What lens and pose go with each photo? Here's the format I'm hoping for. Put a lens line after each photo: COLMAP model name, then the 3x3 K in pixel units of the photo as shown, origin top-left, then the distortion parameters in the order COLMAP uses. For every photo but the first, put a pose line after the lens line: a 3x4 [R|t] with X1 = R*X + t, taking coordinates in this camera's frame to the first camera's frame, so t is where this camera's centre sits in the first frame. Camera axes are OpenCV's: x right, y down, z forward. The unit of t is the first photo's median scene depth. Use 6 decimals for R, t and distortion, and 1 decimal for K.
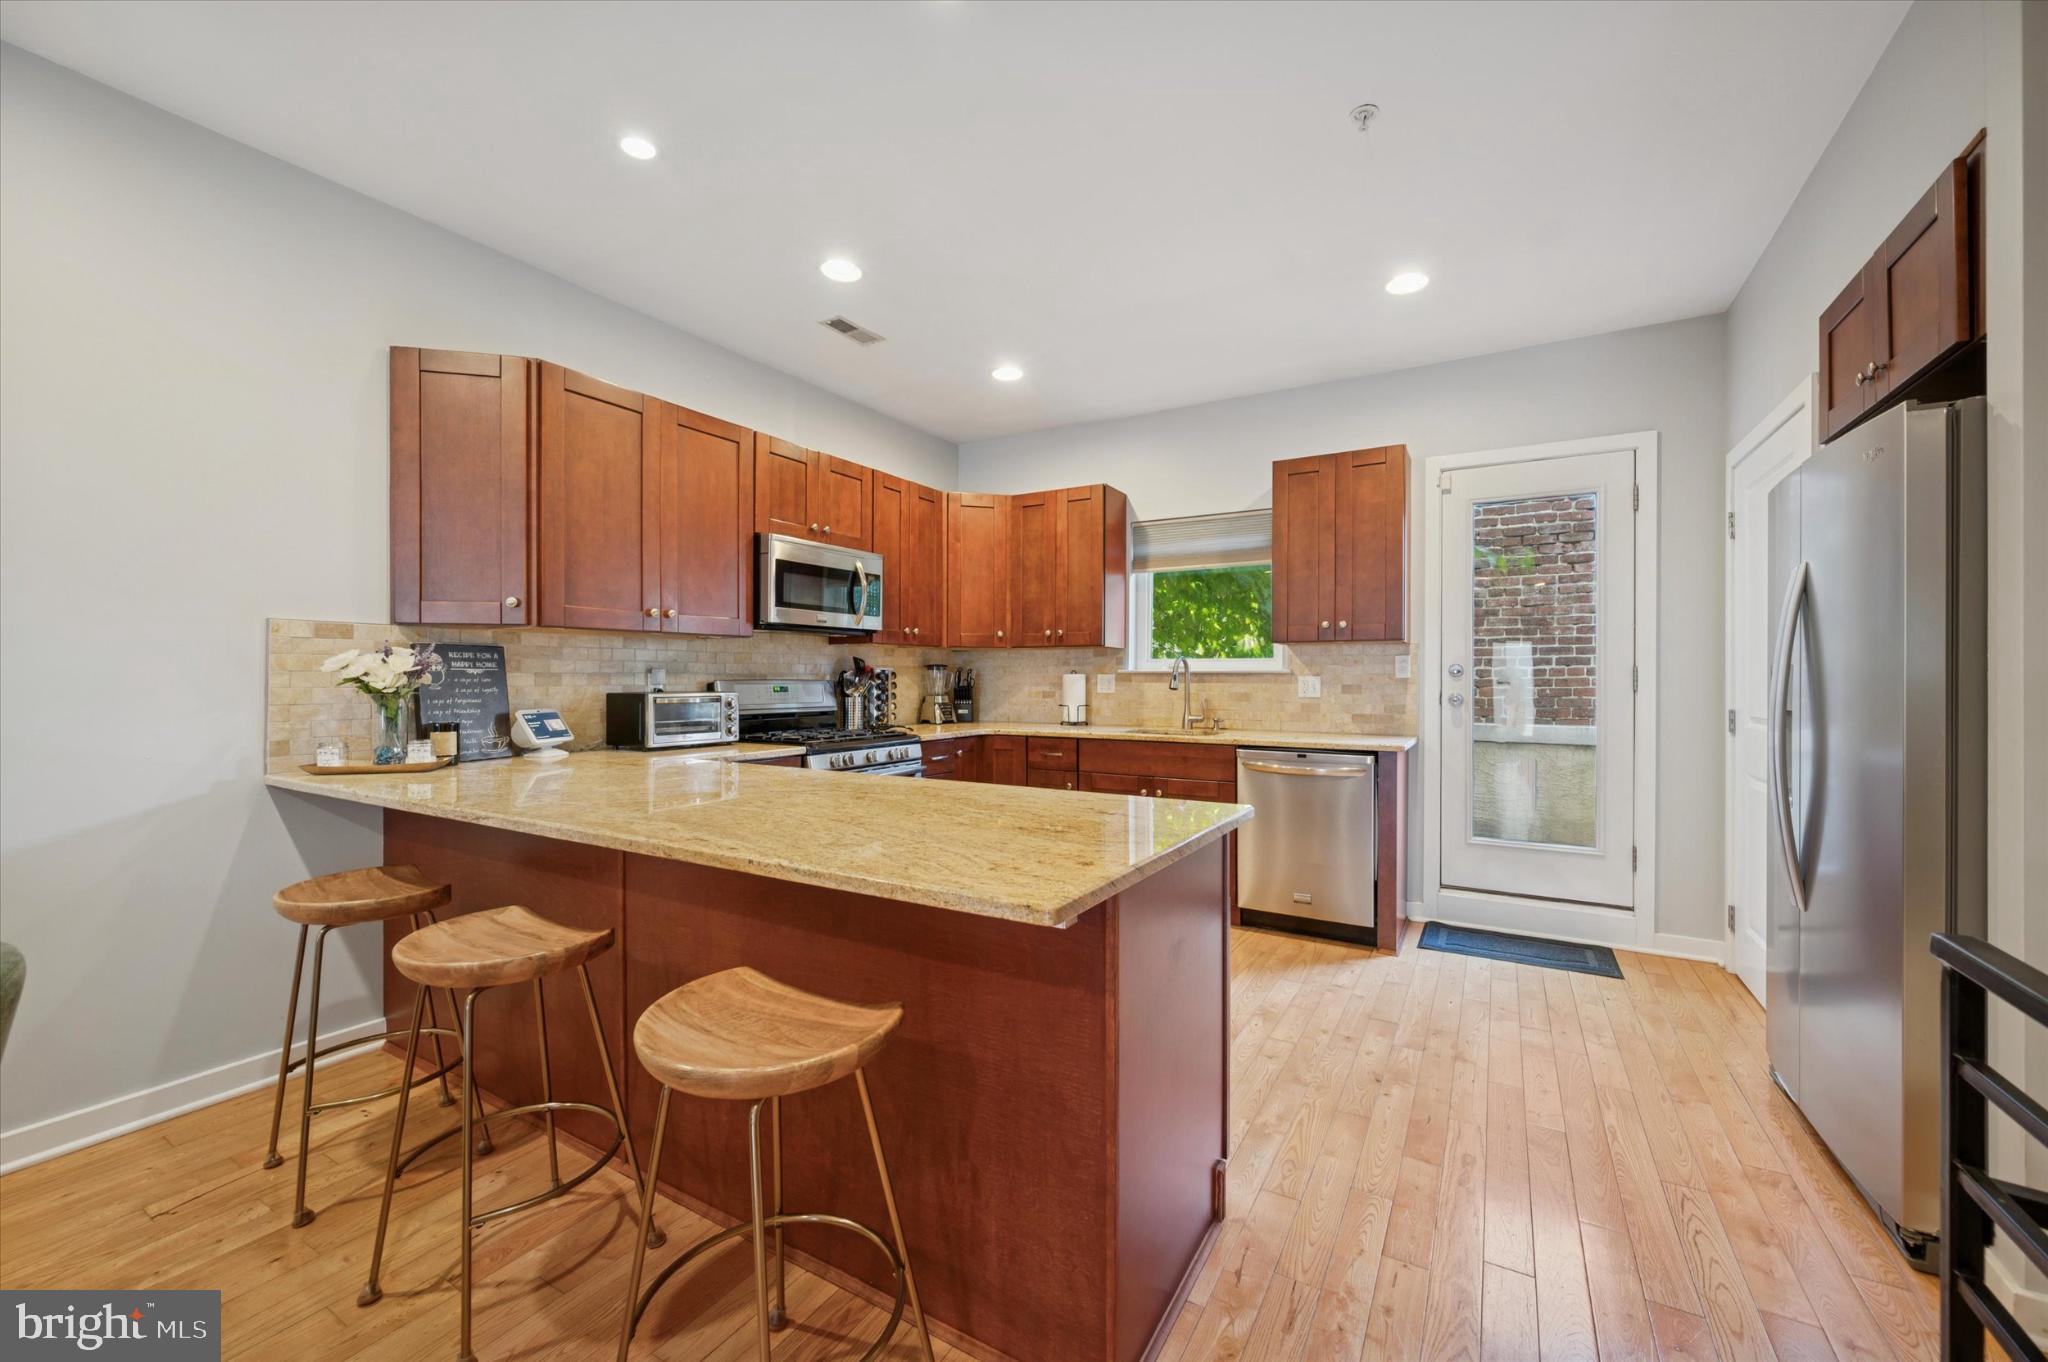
lens RADIAL K [[807.5, 0, 1030.1], [0, 807.5, 684.7], [0, 0, 1]] dist [-0.004013, -0.000040]
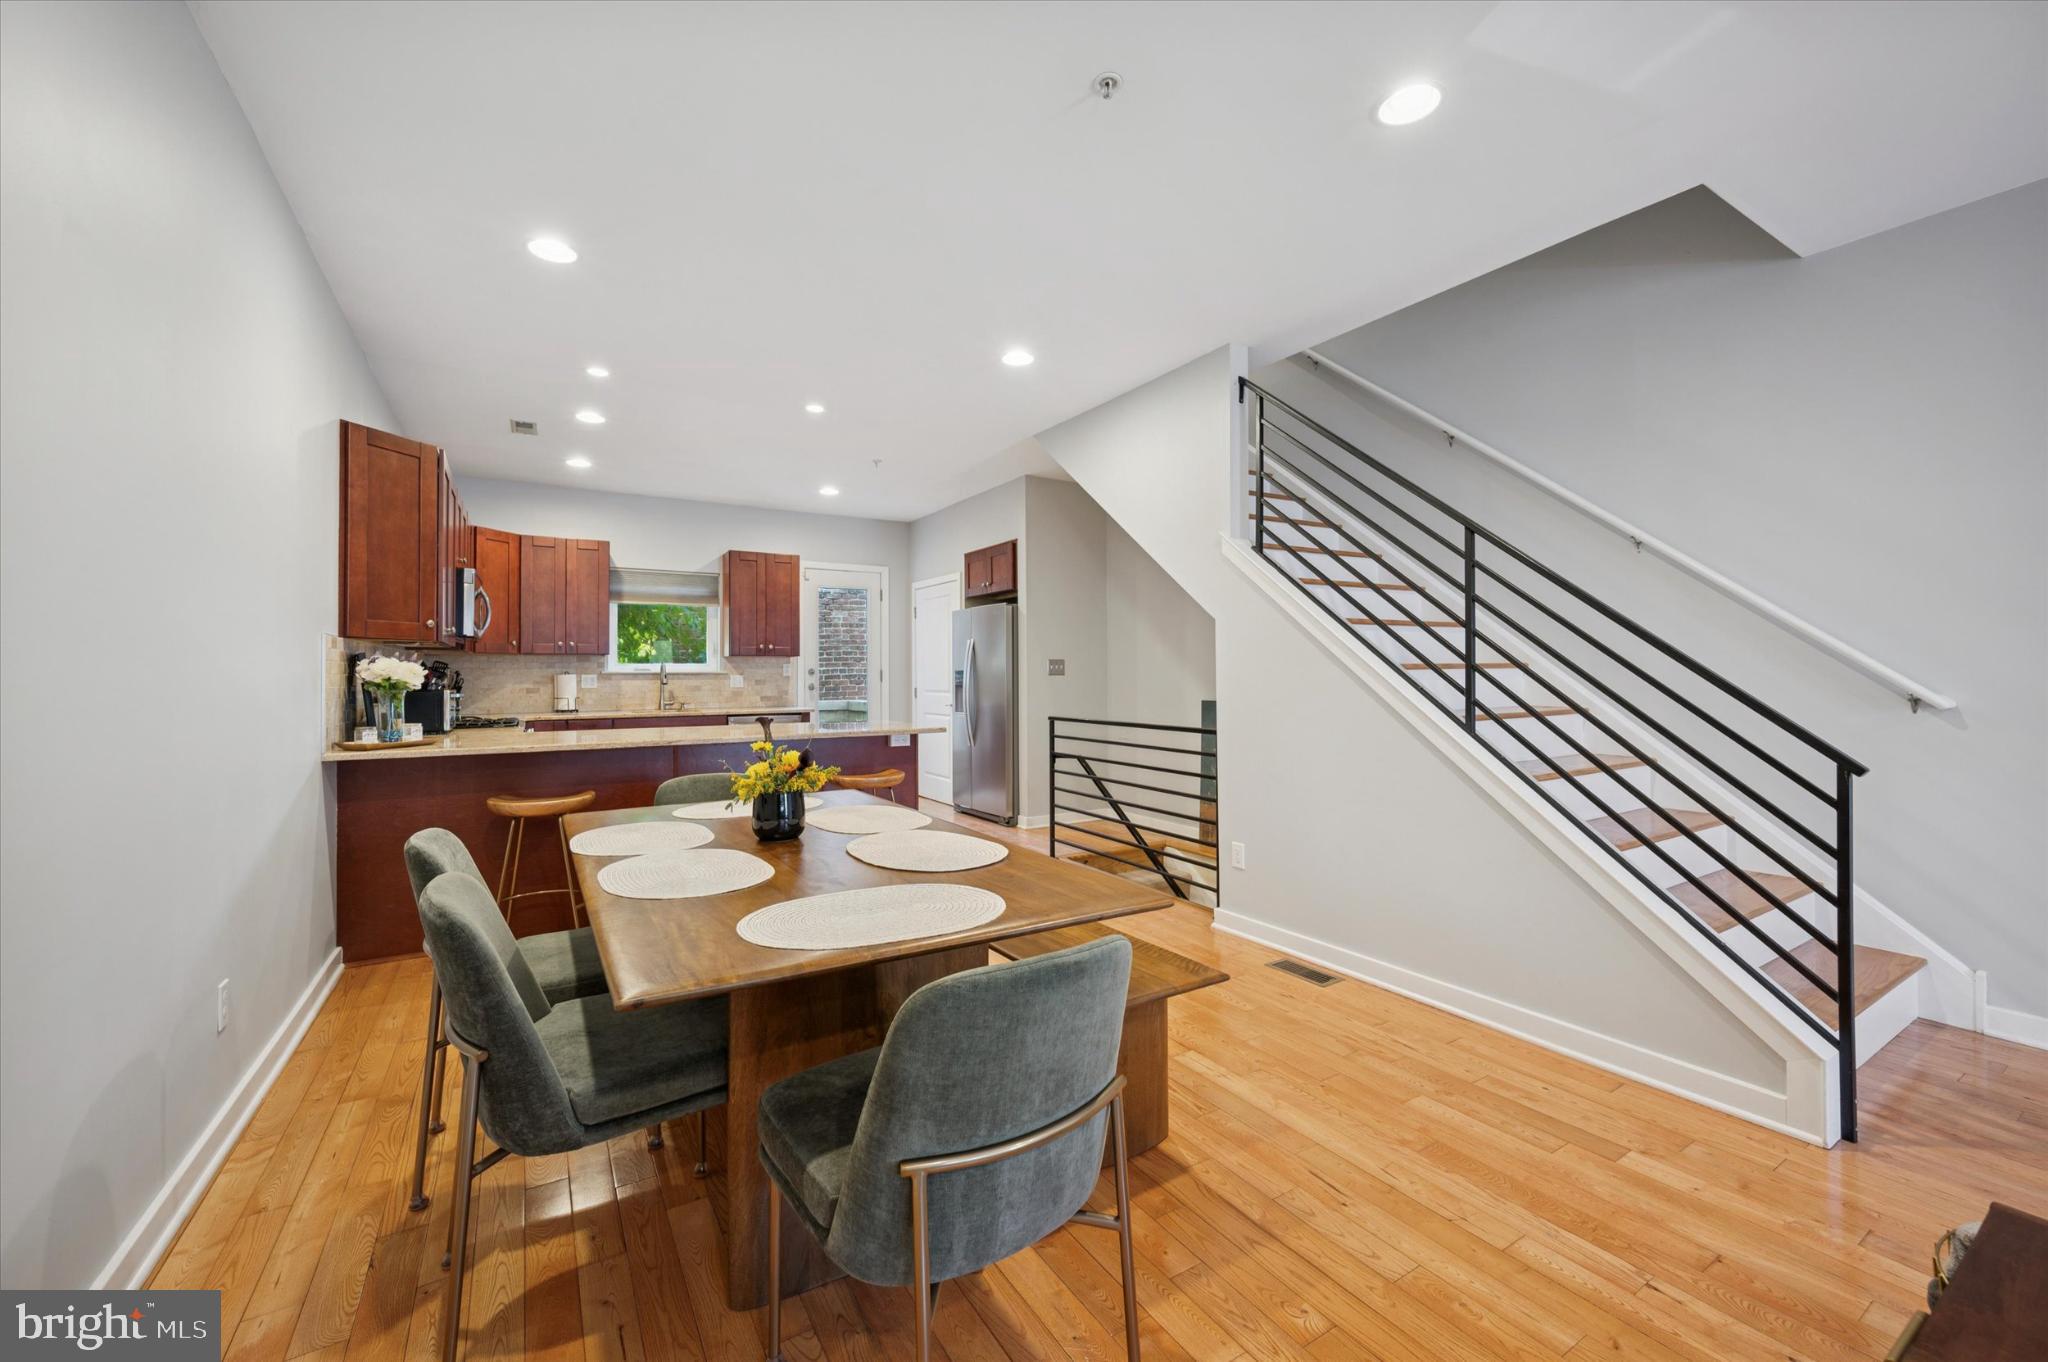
lens RADIAL K [[807.5, 0, 1021.0], [0, 807.5, 664.7], [0, 0, 1]] dist [-0.004013, -0.000040]
pose [[0.471403, 0.006628, 0.881893, -0.926444], [0.013108, 0.999809, -0.014521, -0.000046], [-0.881820, 0.018406, 0.471226, -0.356761]]
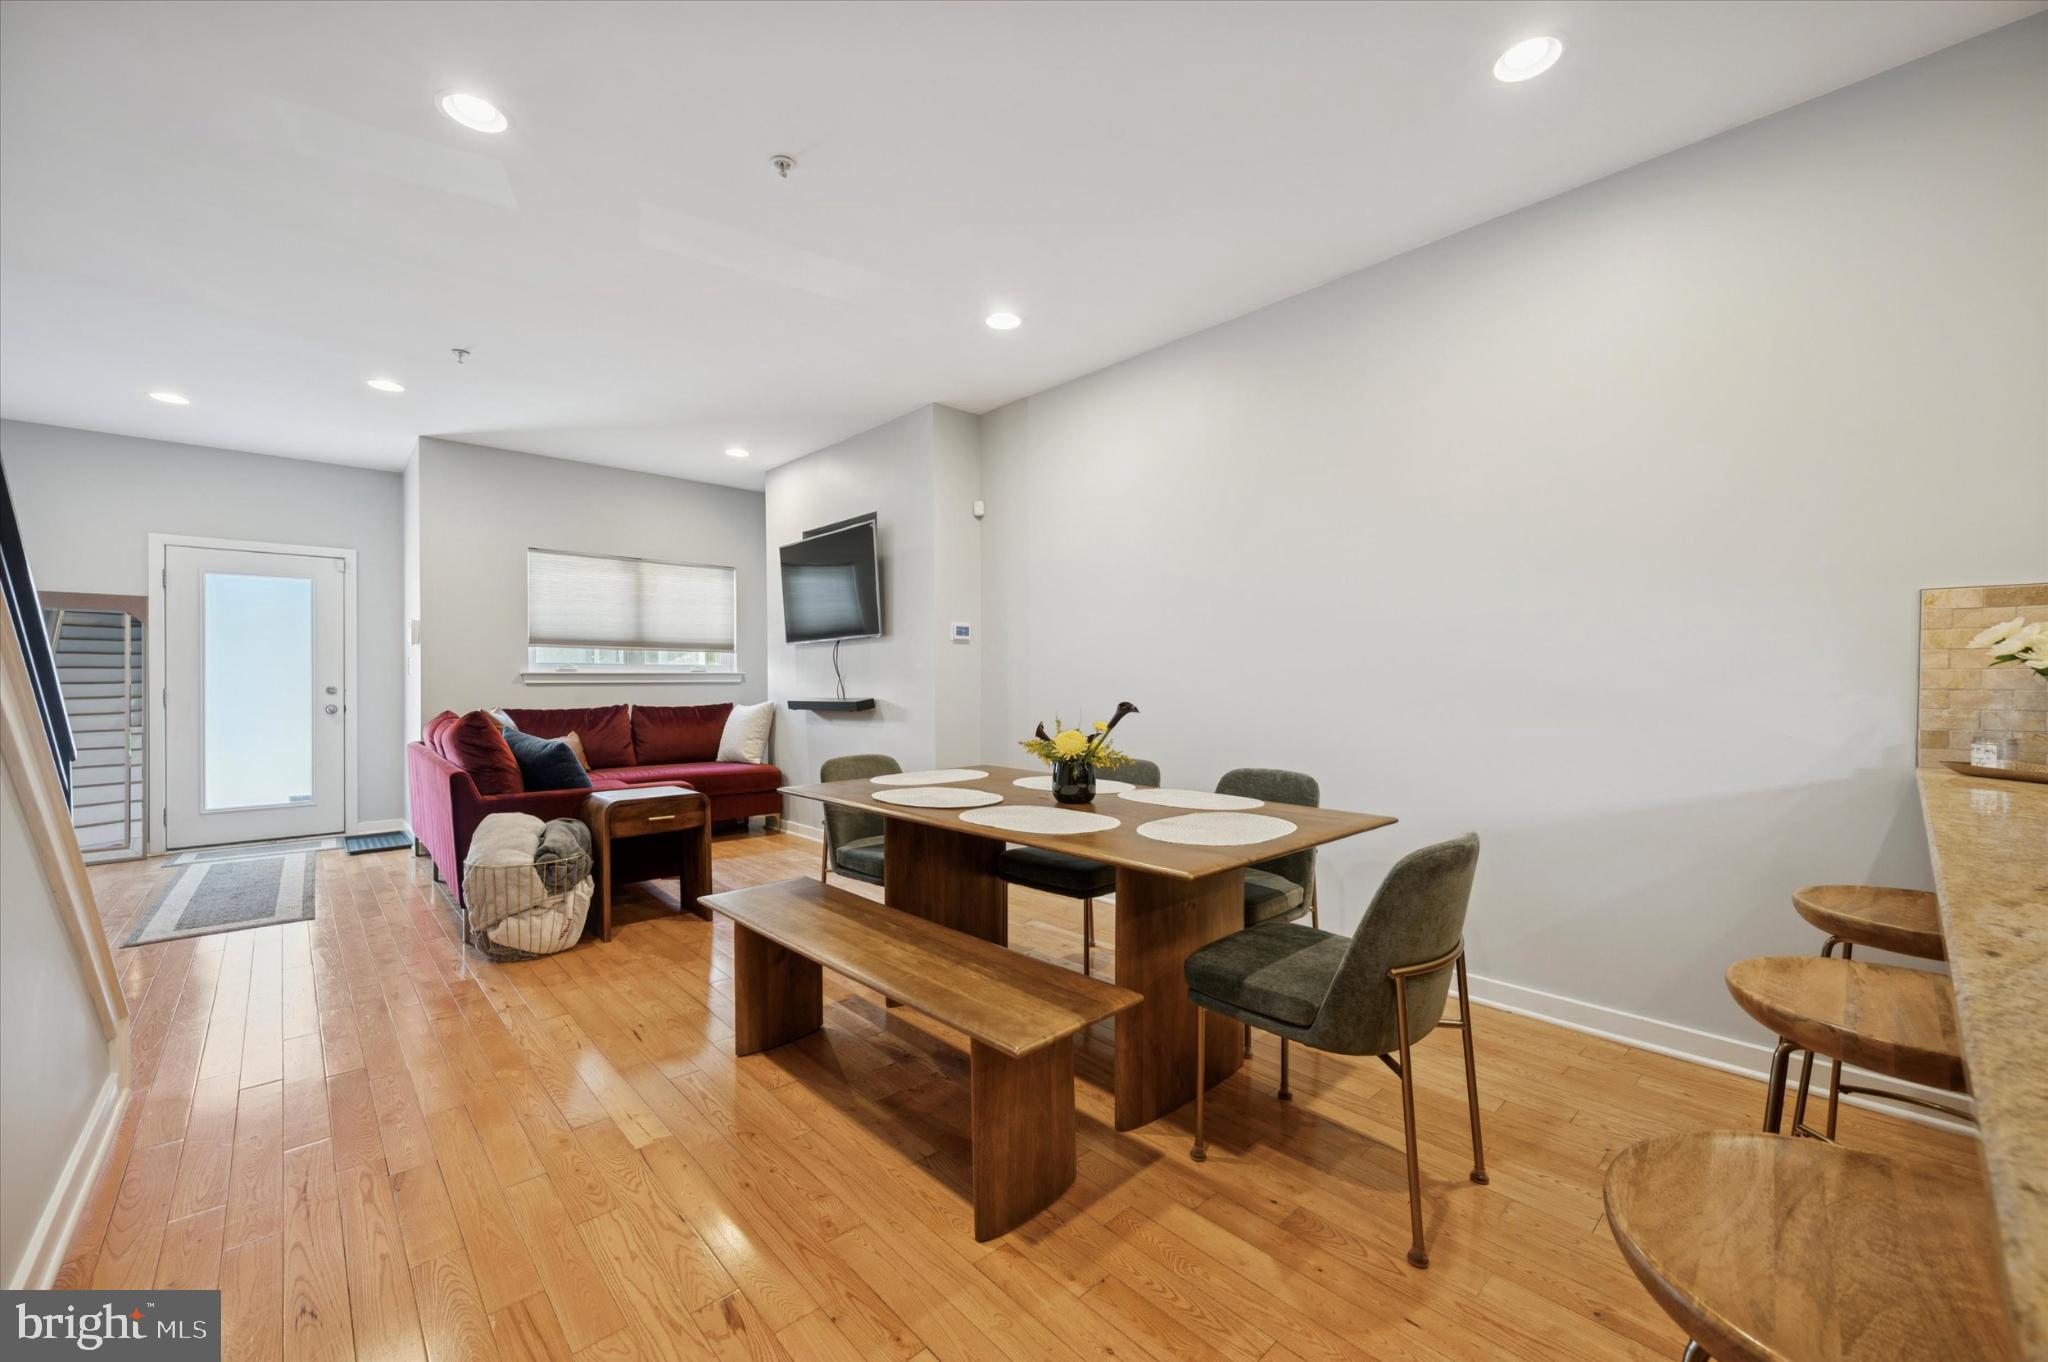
lens RADIAL K [[807.5, 0, 1026.1], [0, 807.5, 682.5], [0, 0, 1]] dist [-0.004013, -0.000040]
pose [[-0.290352, 0.003816, -0.956912, 0.098678], [-0.005348, 0.999970, 0.005611, 0.010841], [0.956905, 0.006747, -0.290323, 0.188019]]
